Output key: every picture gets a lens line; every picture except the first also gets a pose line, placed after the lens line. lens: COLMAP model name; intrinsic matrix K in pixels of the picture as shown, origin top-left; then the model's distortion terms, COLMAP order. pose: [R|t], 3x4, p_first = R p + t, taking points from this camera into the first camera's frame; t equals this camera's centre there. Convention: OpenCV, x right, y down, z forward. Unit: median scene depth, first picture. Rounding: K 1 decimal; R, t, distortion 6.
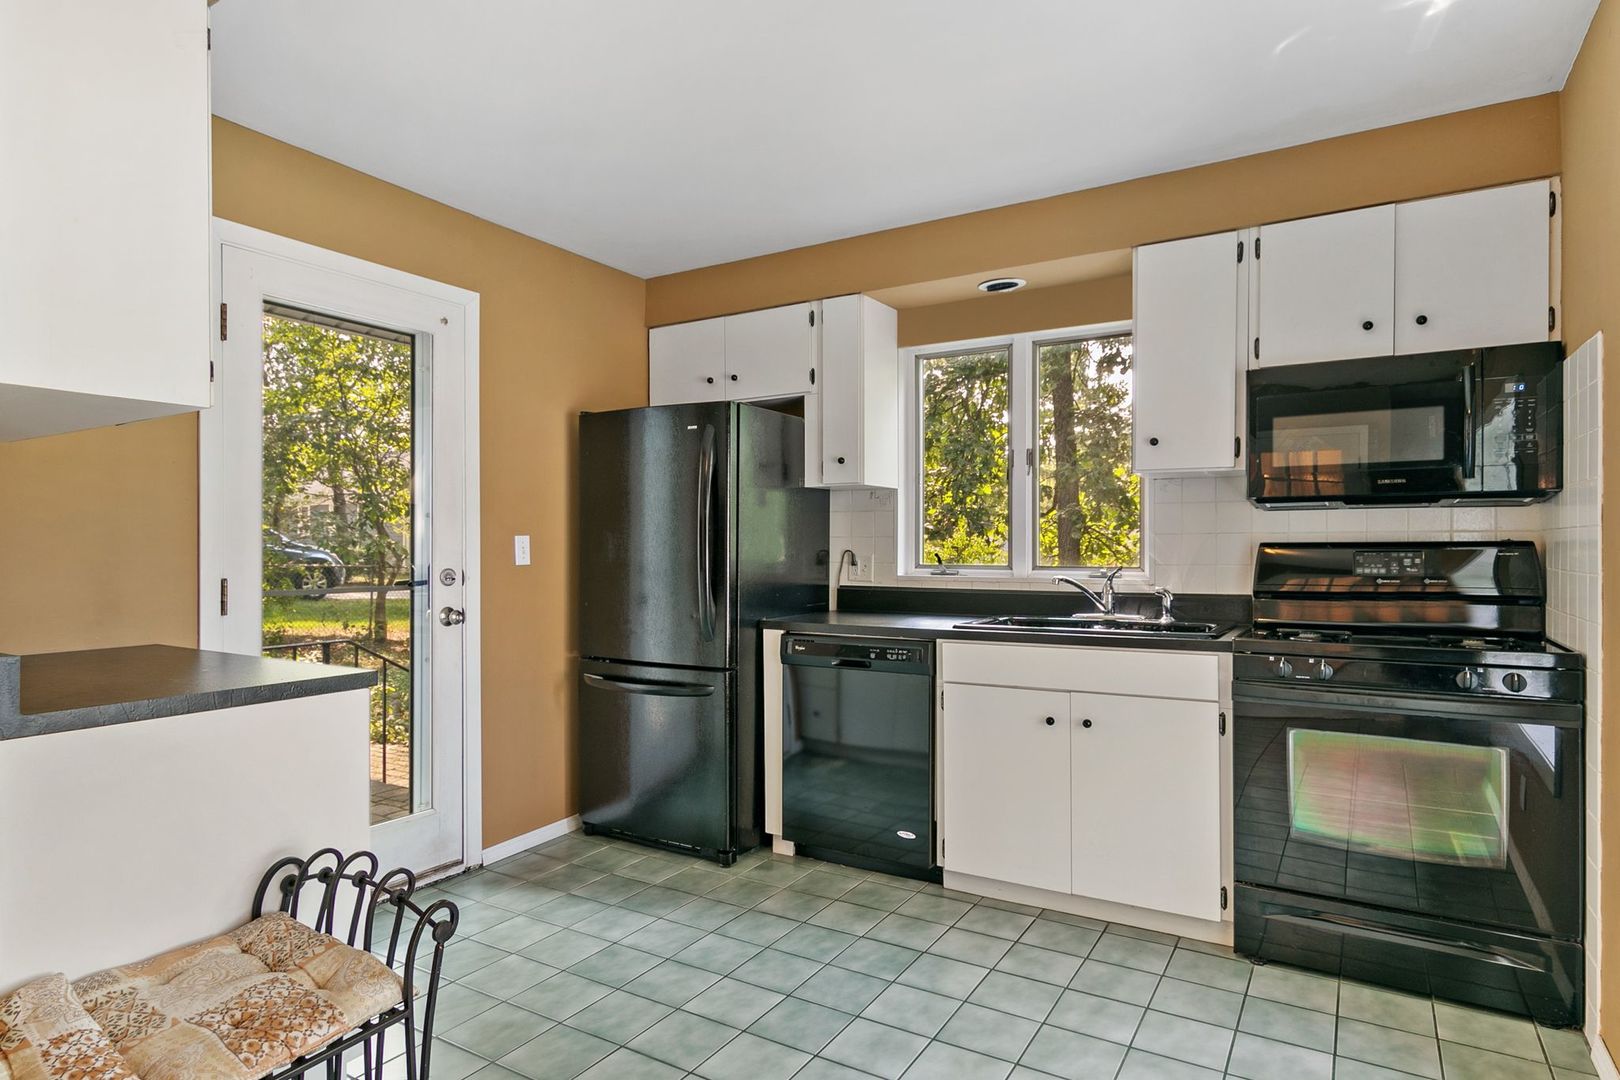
lens RADIAL K [[897.4, 0, 813.5], [0, 897.4, 542.4], [0, 0, 1]] dist [0.007089, -0.001774]
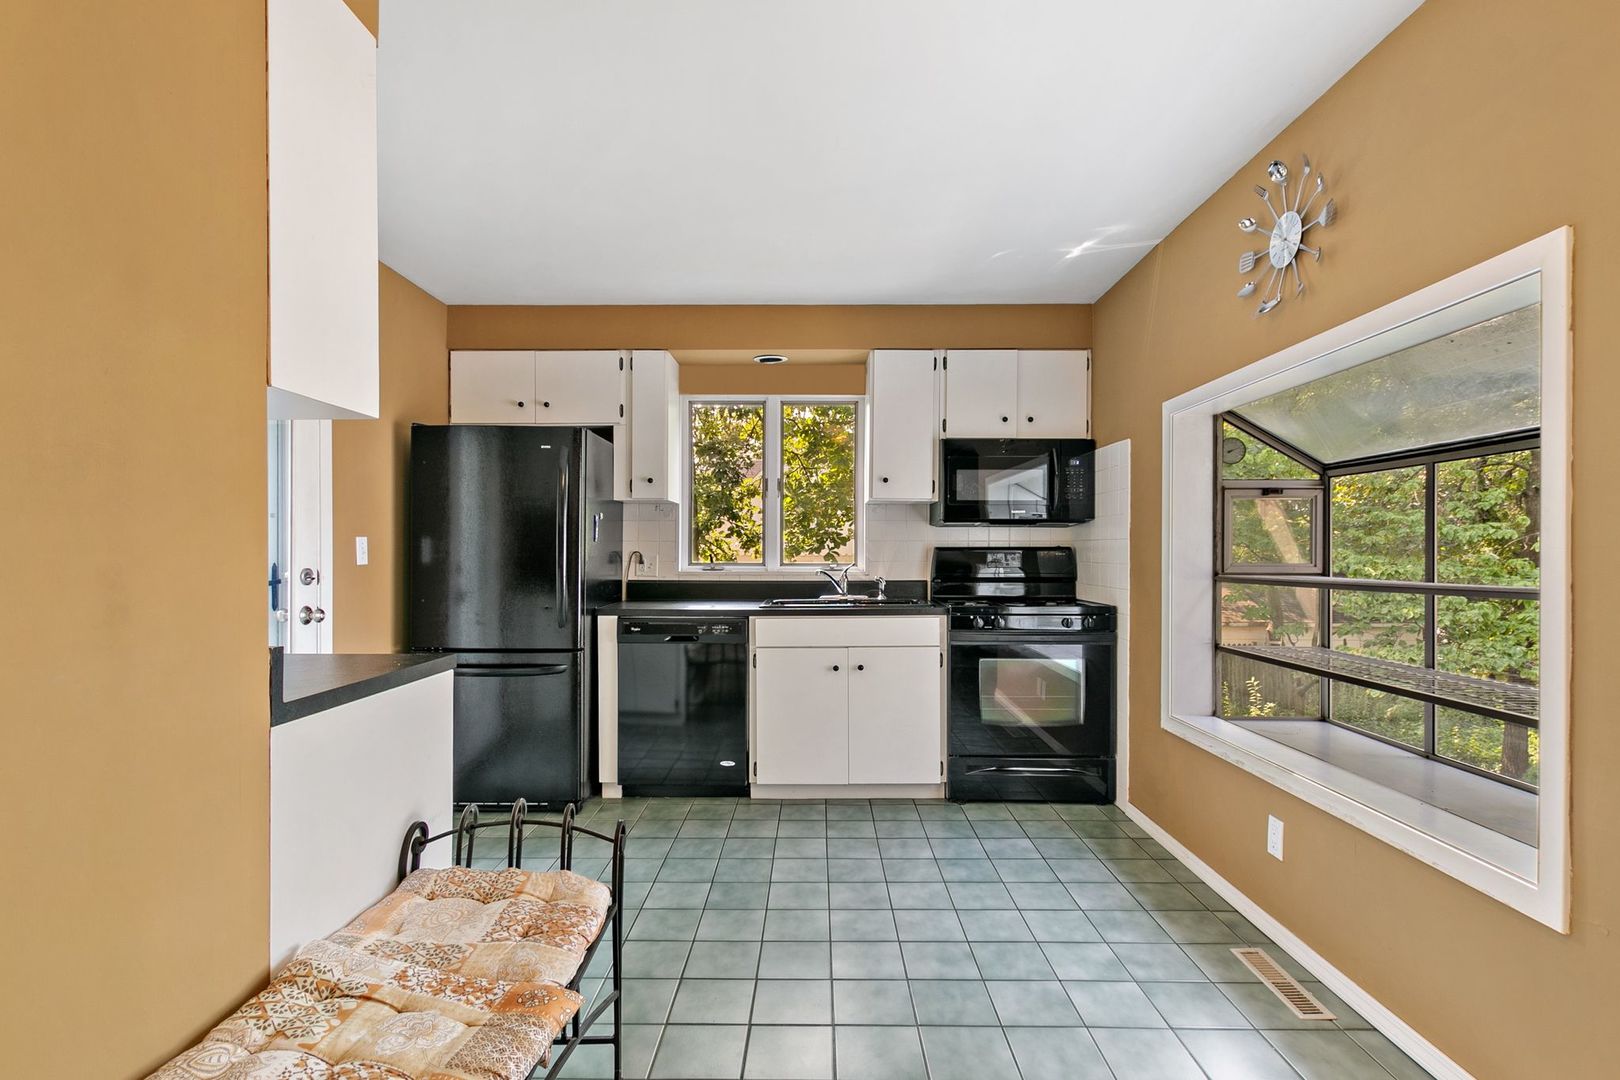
lens RADIAL K [[758.0, 0, 812.8], [0, 758.0, 546.7], [0, 0, 1]] dist [0.004677, 0.000992]
pose [[0.860175, 0.004909, 0.509975, -0.363517], [-0.004878, 0.999987, -0.001399, 0.002840], [-0.509976, -0.001284, 0.860188, -0.038480]]
